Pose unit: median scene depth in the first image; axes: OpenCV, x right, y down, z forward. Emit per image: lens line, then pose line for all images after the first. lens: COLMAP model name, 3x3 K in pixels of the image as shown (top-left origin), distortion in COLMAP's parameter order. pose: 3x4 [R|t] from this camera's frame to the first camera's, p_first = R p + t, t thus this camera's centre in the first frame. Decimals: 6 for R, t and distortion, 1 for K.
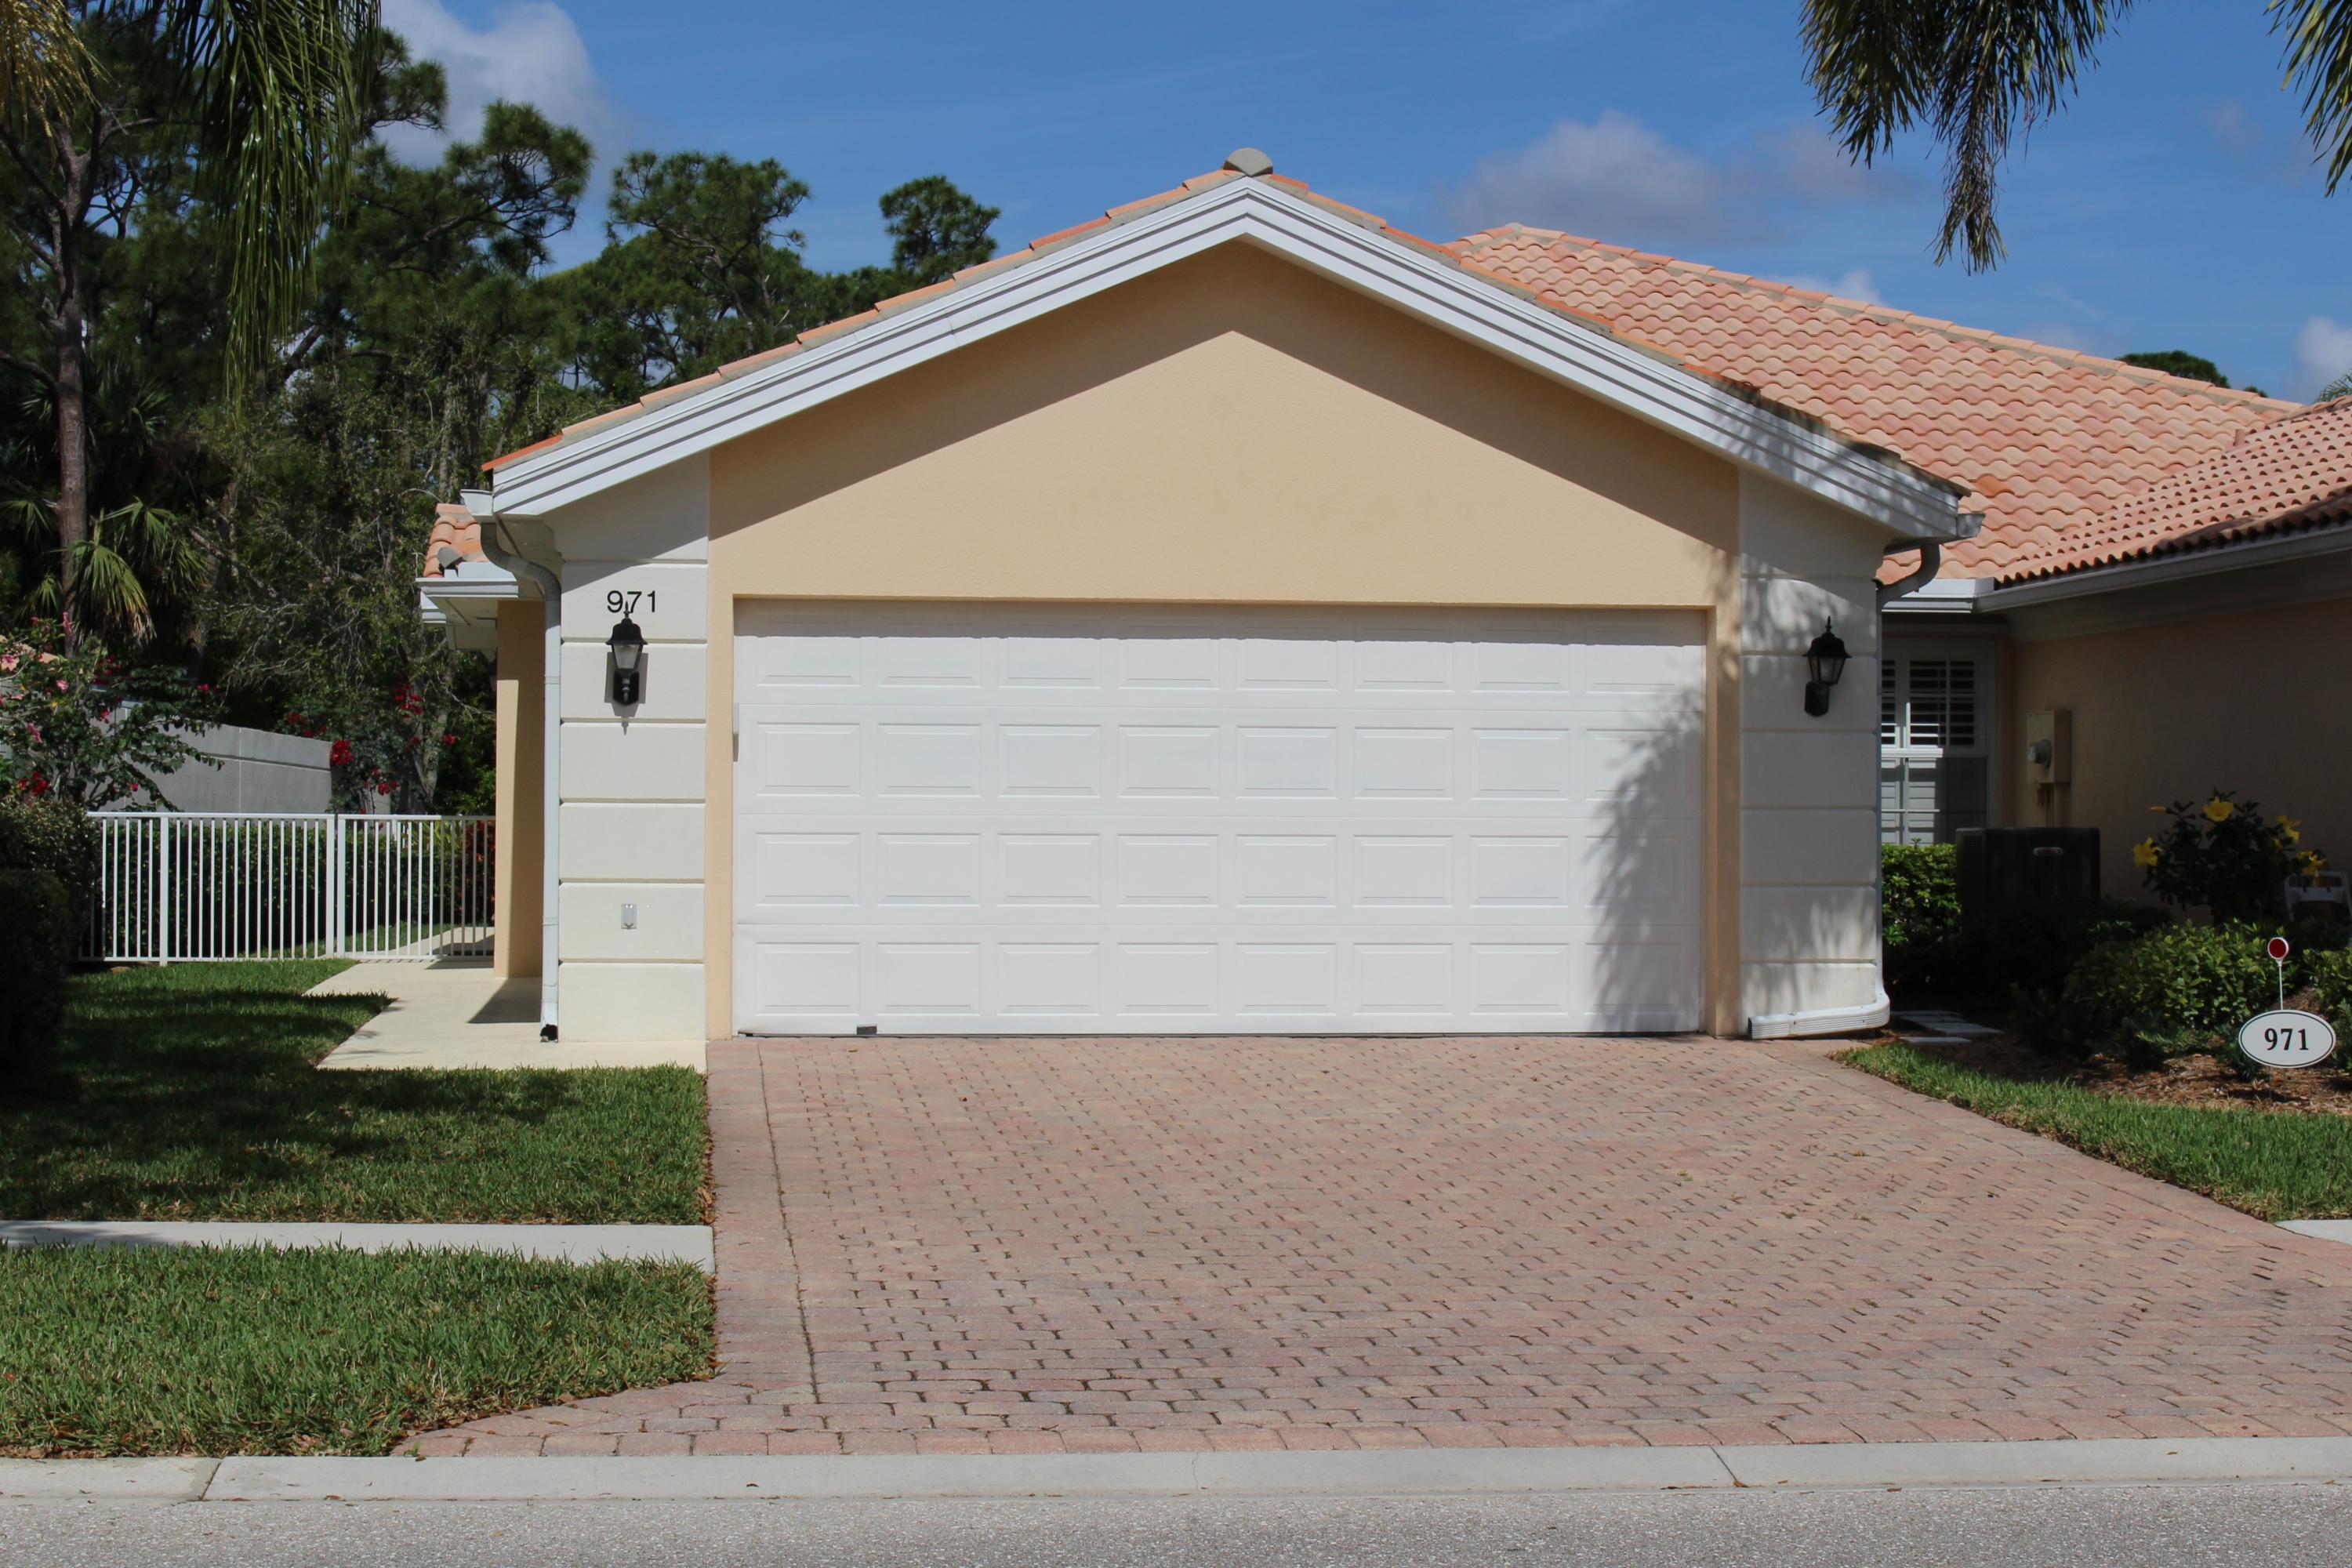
lens RADIAL K [[3998.0, 0, 1176.0], [0, 3998.0, 784.0], [0, 0, 1]] dist [-0.056663, 0.117398]
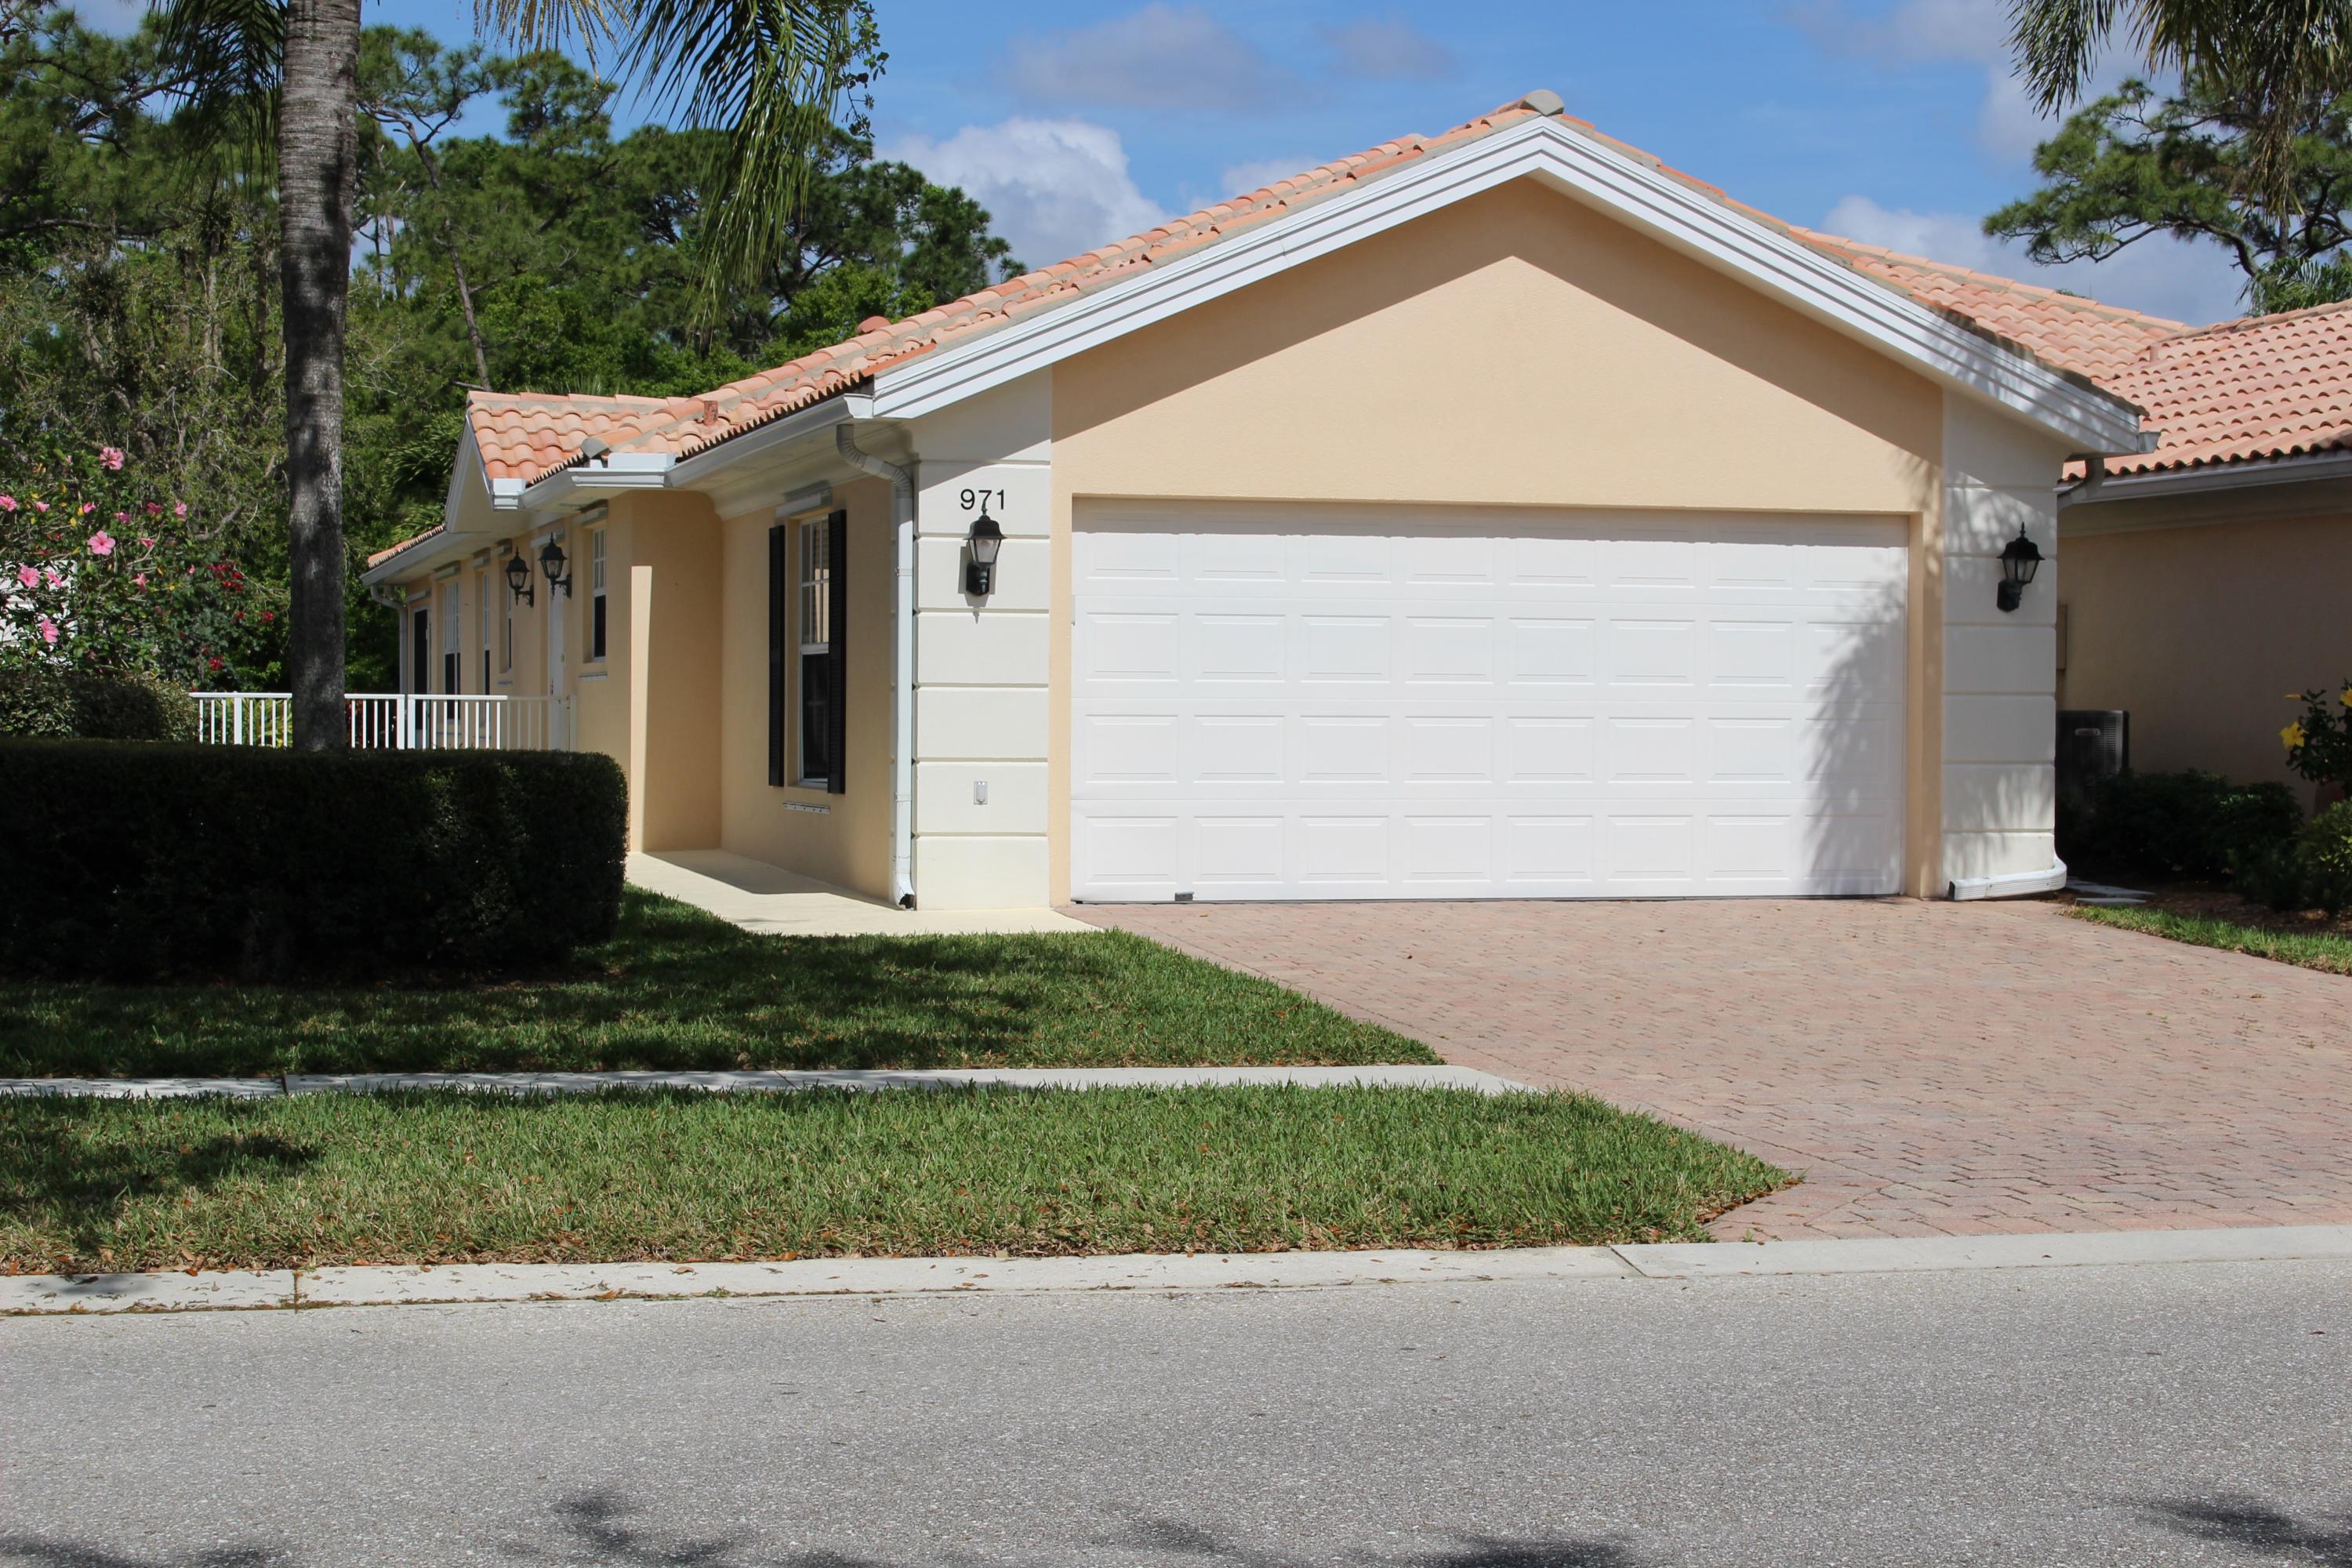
lens RADIAL K [[4029.3, 0, 1176.0], [0, 4029.3, 784.0], [0, 0, 1]] dist [-0.043168, -0.062924]
pose [[0.987464, -0.001649, 0.157839, -0.250059], [-0.003327, 0.999506, 0.031252, -0.003164], [-0.157812, -0.031385, 0.986970, -0.076446]]
